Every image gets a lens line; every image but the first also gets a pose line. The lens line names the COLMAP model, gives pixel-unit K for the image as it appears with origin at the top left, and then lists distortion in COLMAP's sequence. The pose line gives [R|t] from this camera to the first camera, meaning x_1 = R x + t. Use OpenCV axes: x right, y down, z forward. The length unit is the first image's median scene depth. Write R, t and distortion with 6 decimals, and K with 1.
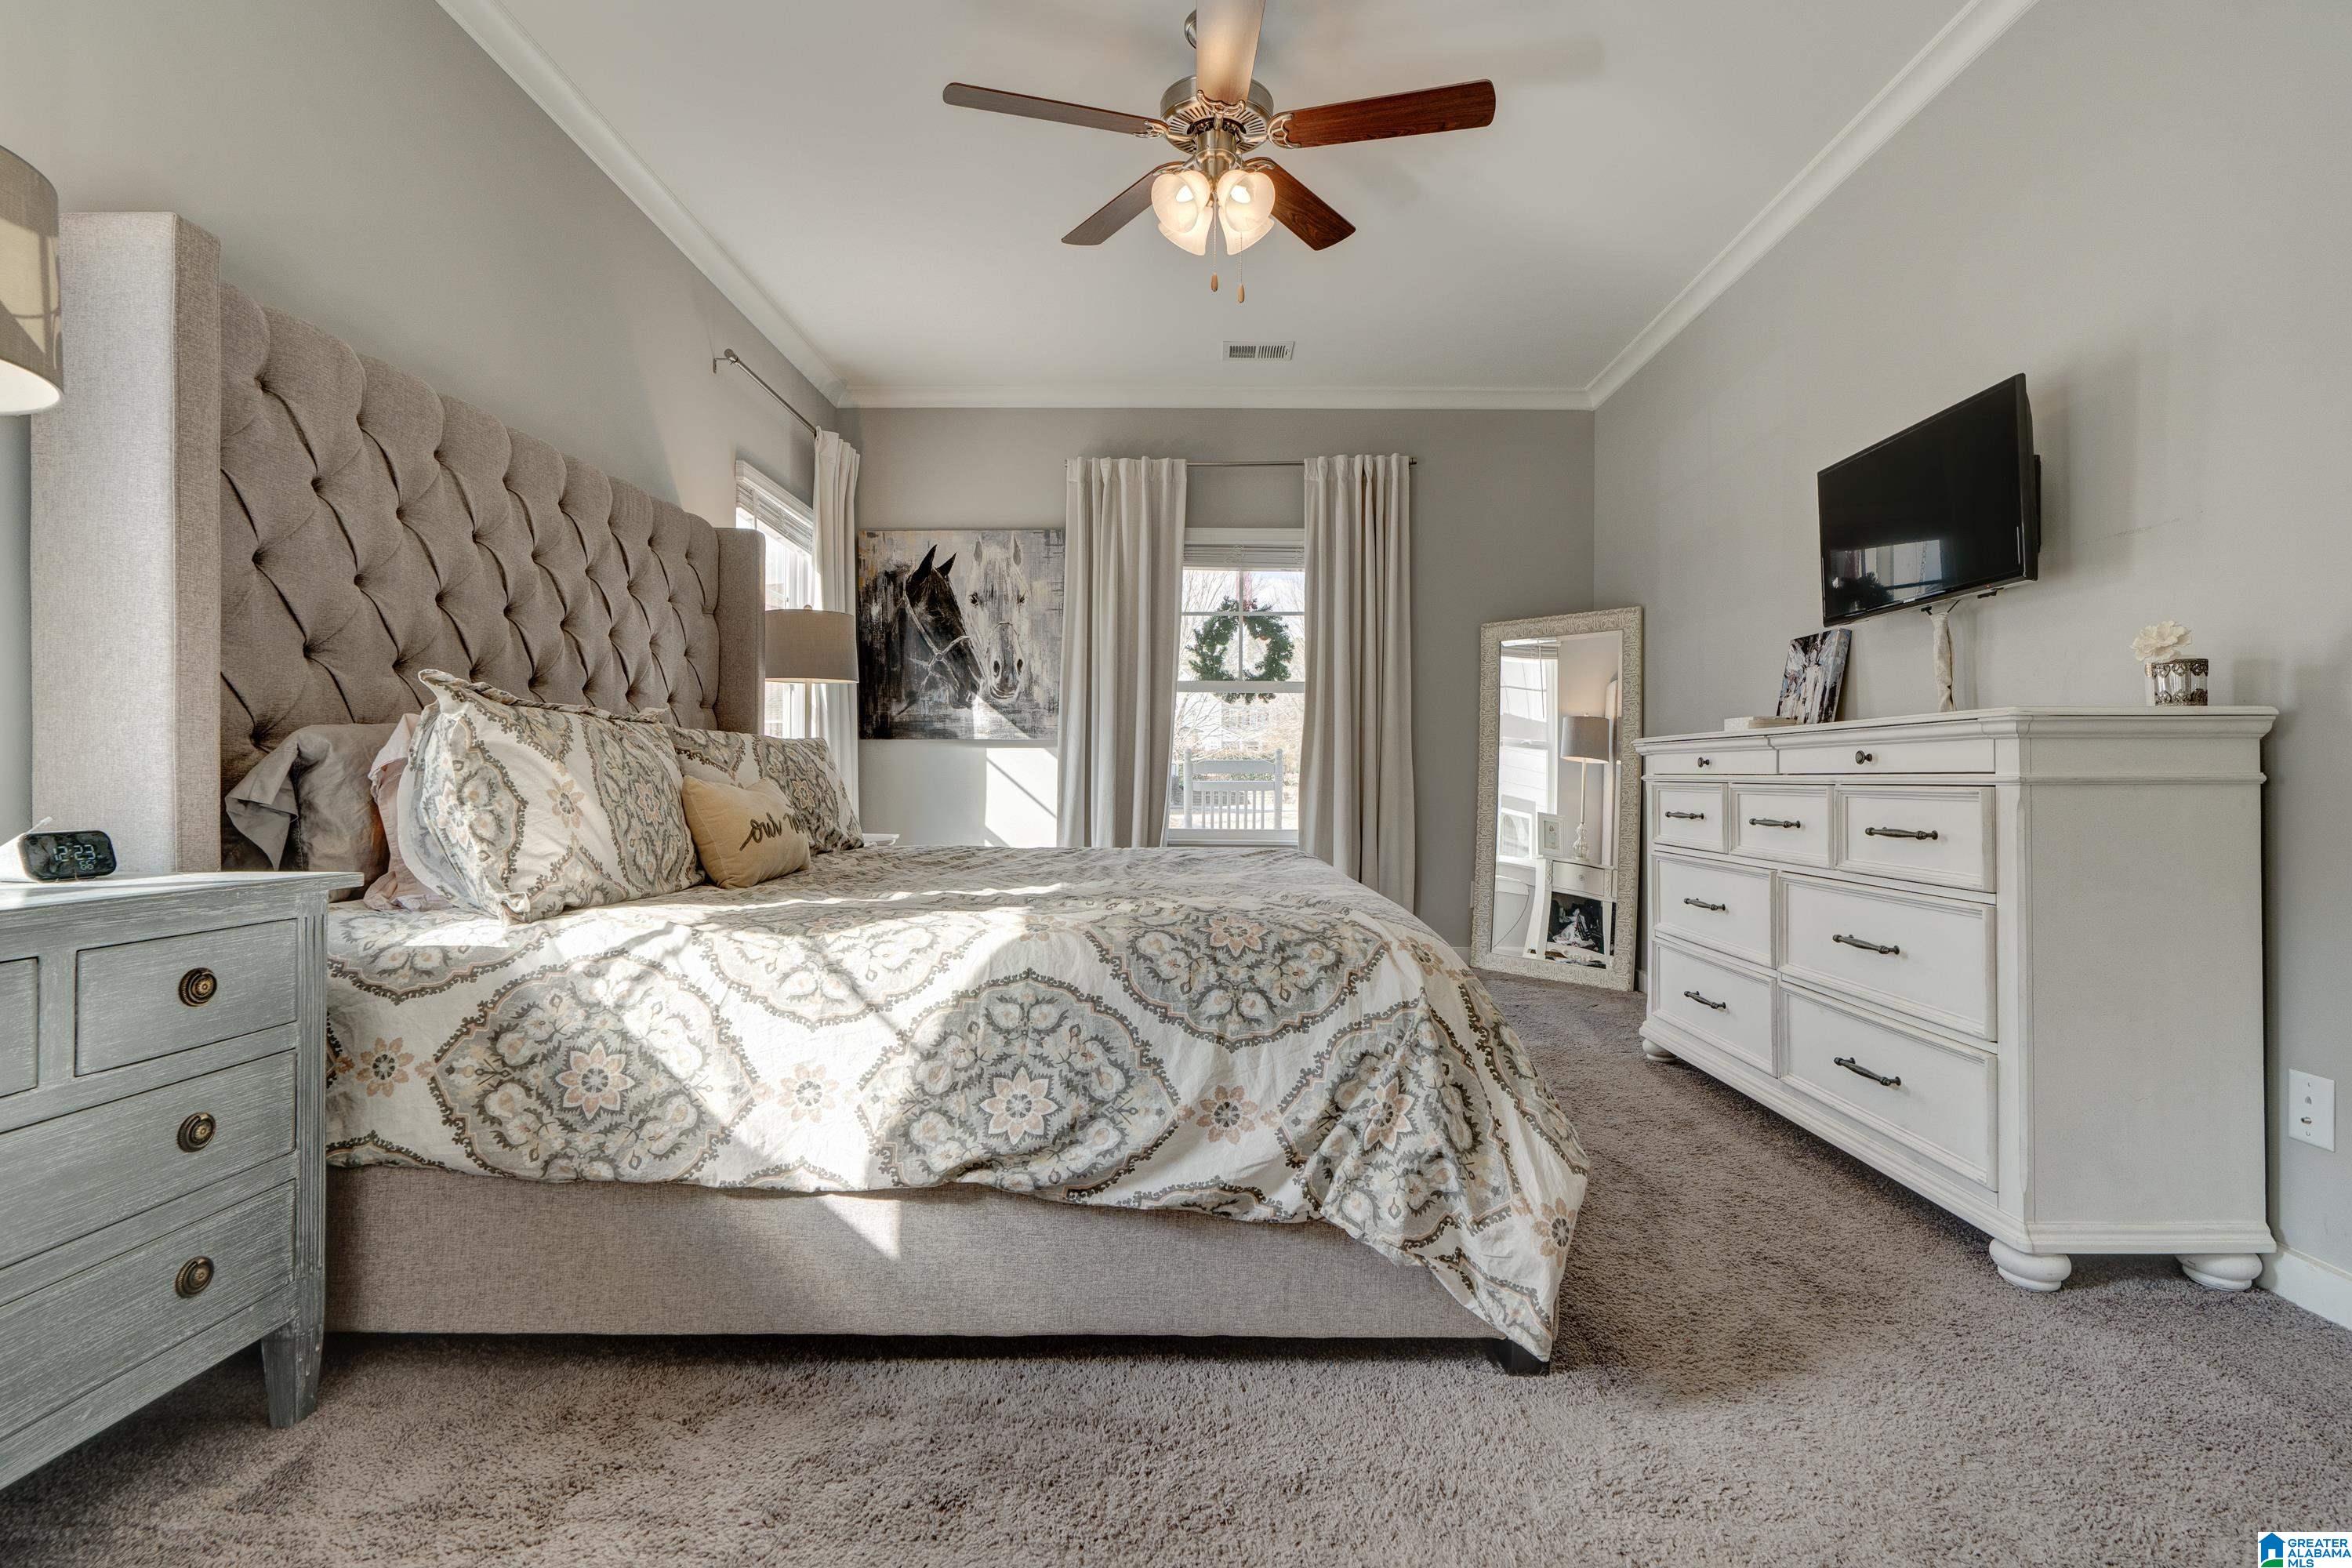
lens RADIAL K [[1068.4, 0, 1169.1], [0, 1068.4, 781.7], [0, 0, 1]] dist [-0.008036, 0.002995]
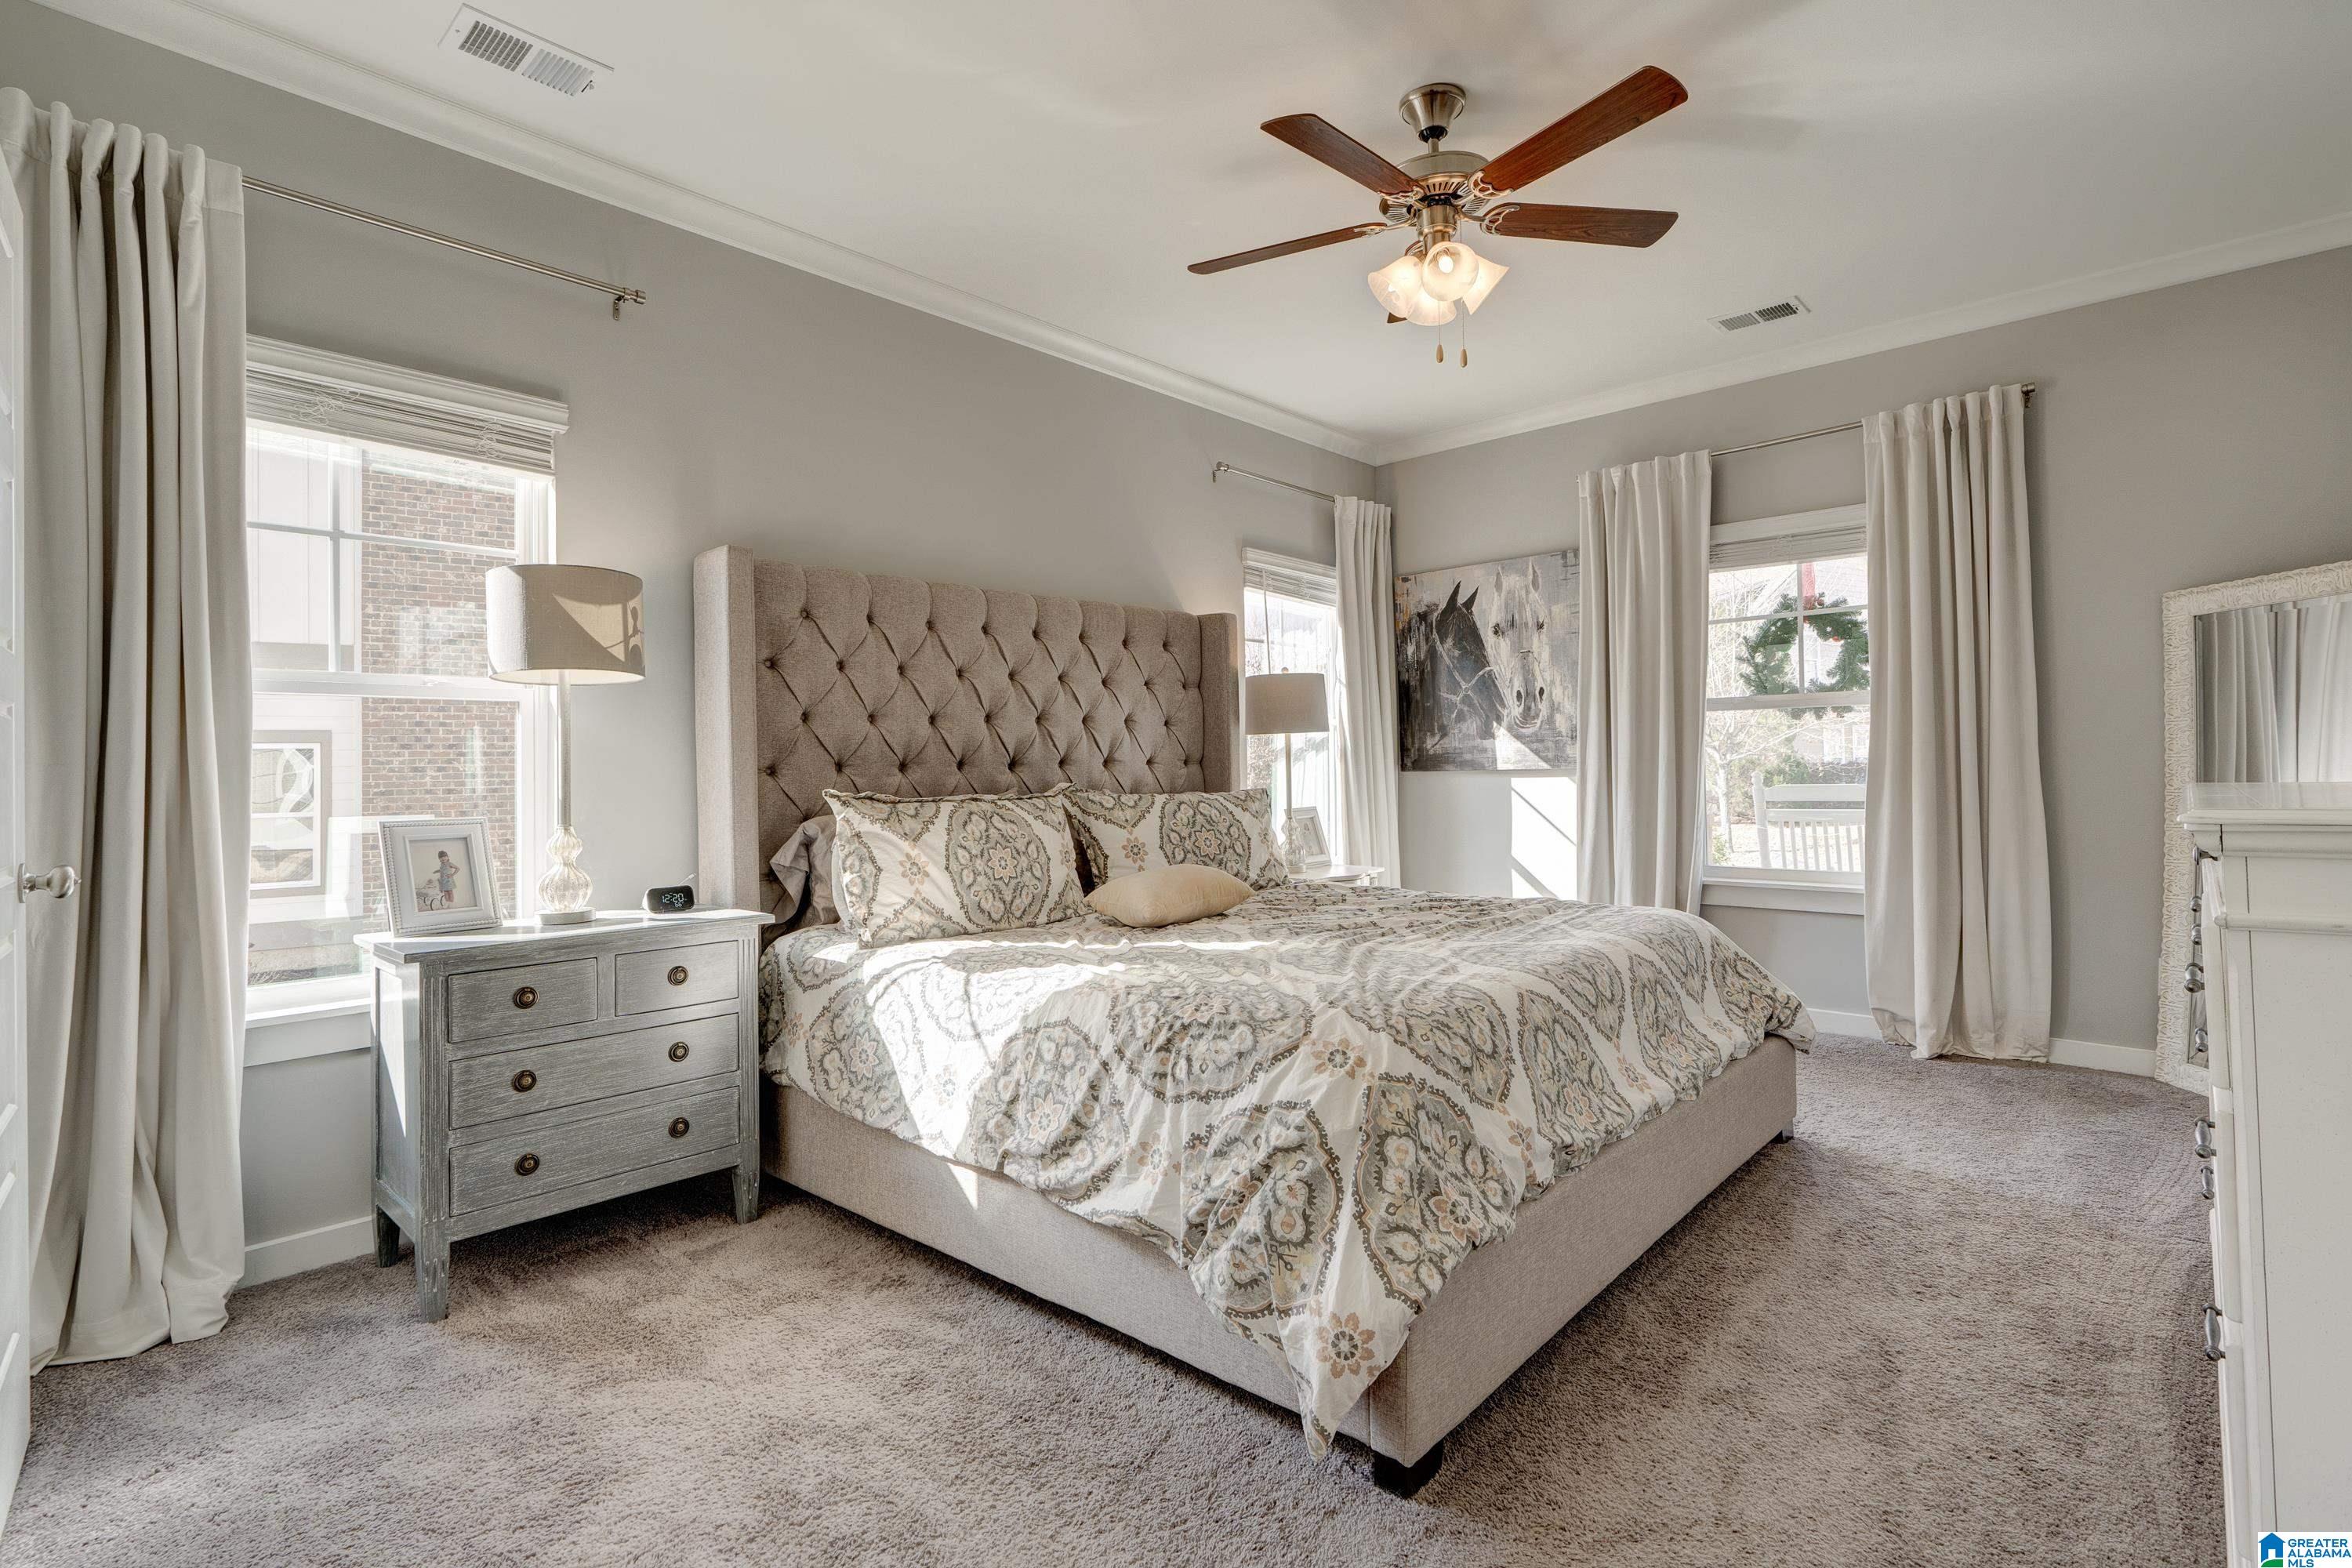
lens RADIAL K [[1068.4, 0, 1141.4], [0, 1068.4, 781.6], [0, 0, 1]] dist [-0.008036, 0.002995]
pose [[0.753572, -0.018181, -0.657114, 0.339841], [0.019034, 0.999802, -0.005834, -0.044638], [0.657090, -0.008111, 0.753769, 0.037282]]
